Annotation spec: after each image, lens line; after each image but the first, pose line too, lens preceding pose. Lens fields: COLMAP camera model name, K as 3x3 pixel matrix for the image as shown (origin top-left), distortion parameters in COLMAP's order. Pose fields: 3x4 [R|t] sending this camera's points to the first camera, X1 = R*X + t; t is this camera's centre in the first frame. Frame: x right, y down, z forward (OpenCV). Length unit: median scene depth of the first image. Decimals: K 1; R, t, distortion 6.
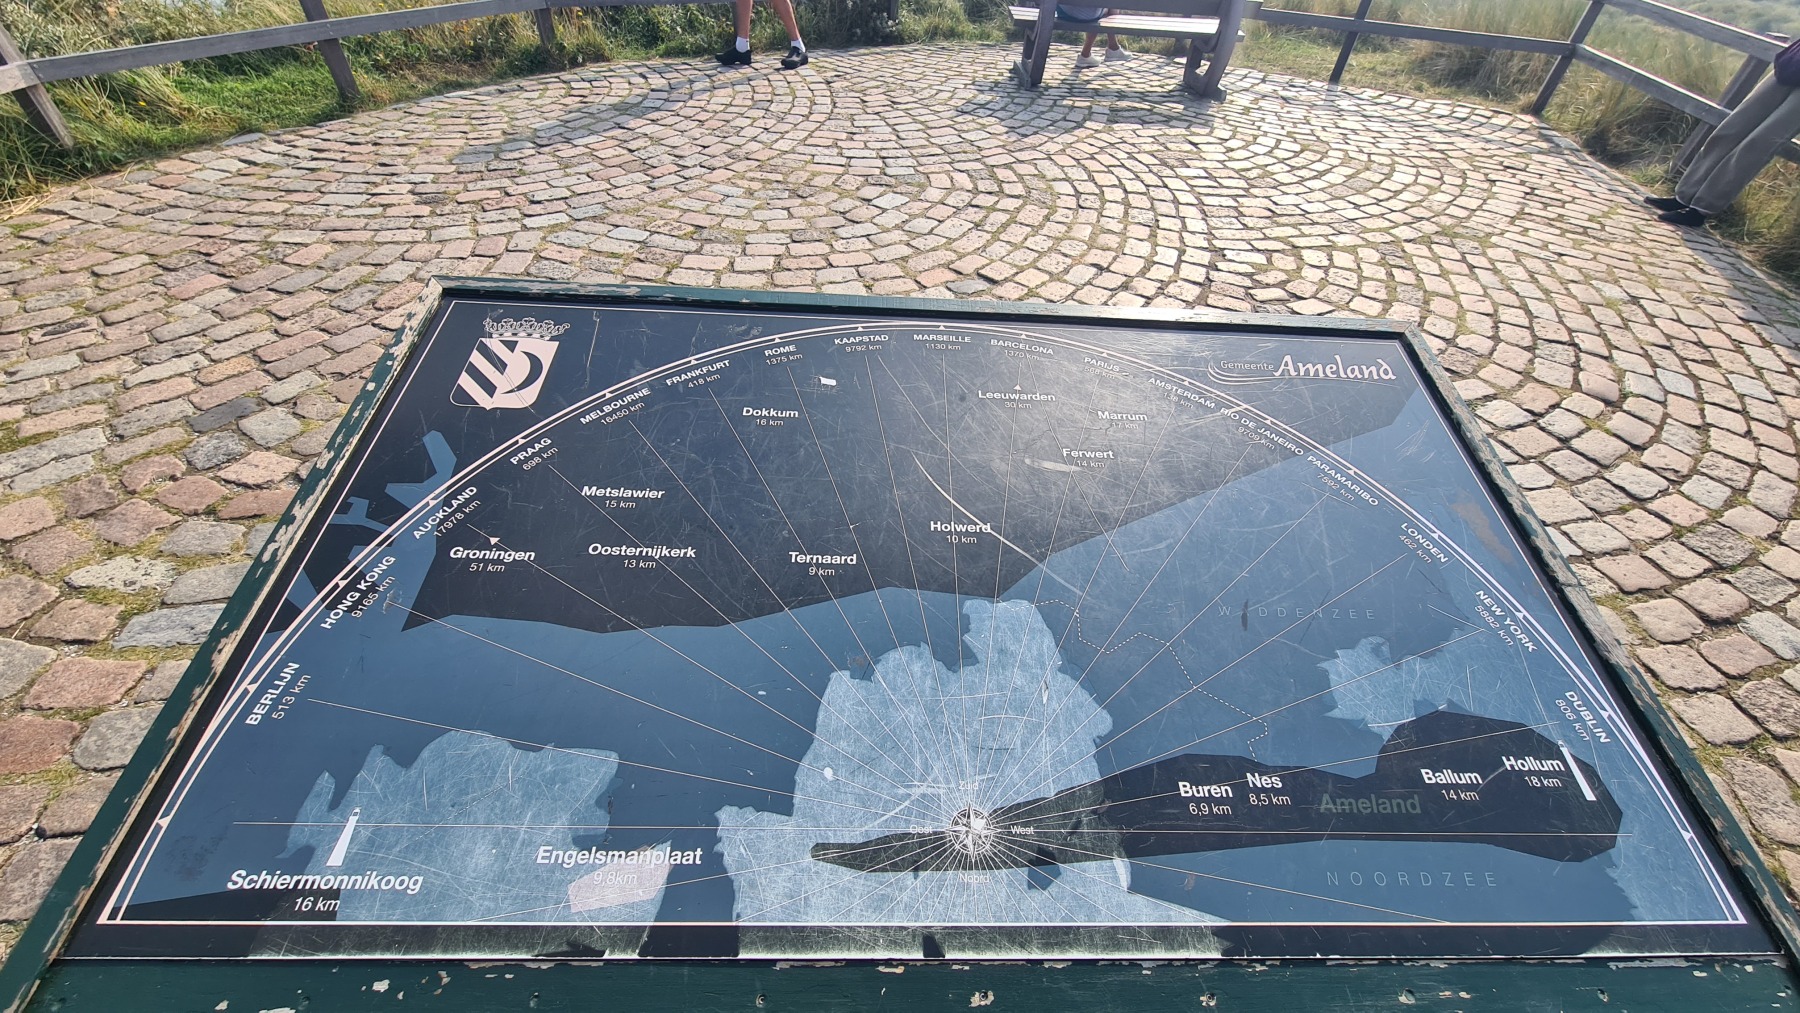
lens RADIAL K [[718.6, 0, 899.9], [0, 718.6, 501.0], [0, 0, 1]] dist [-0.004990, 0.000138]
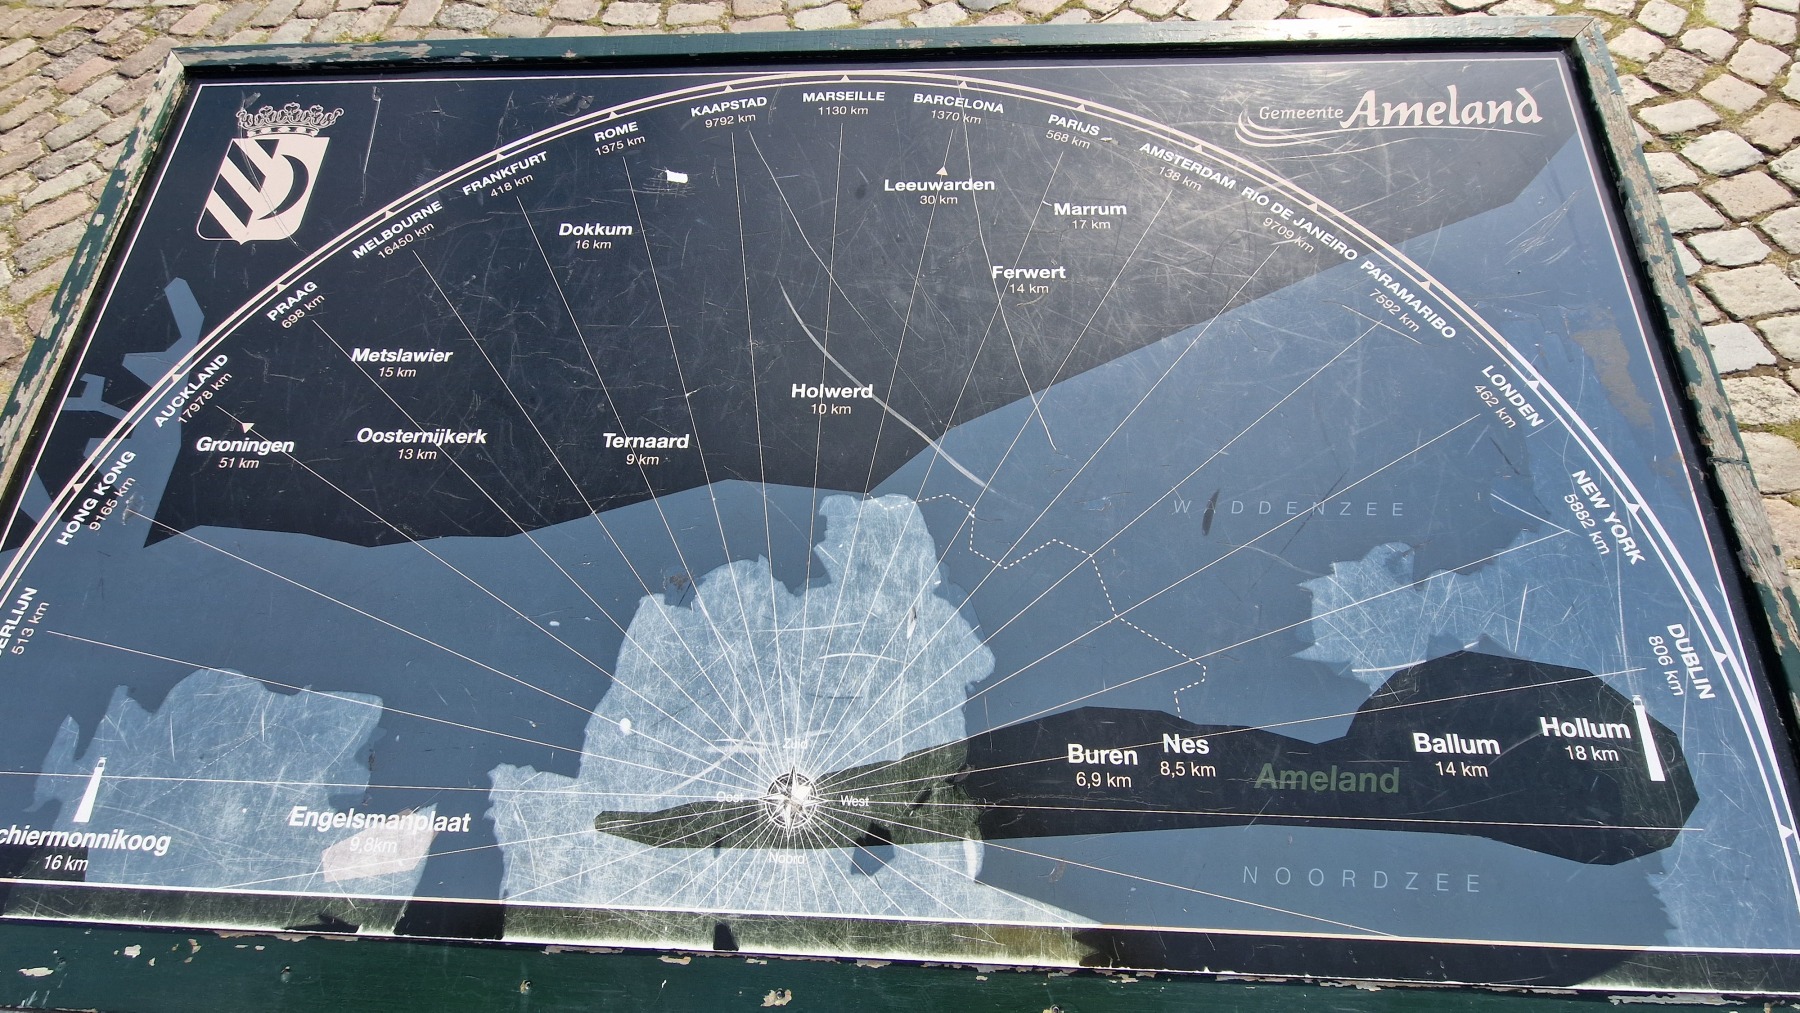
lens RADIAL K [[710.5, 0, 918.8], [0, 710.5, 508.0], [0, 0, 1]] dist [0.003037, -0.004283]
pose [[0.993769, -0.000032, -0.111458, 0.276093], [0.035747, 0.947264, 0.318455, -0.086402], [0.105570, -0.320455, 0.941363, 0.303196]]
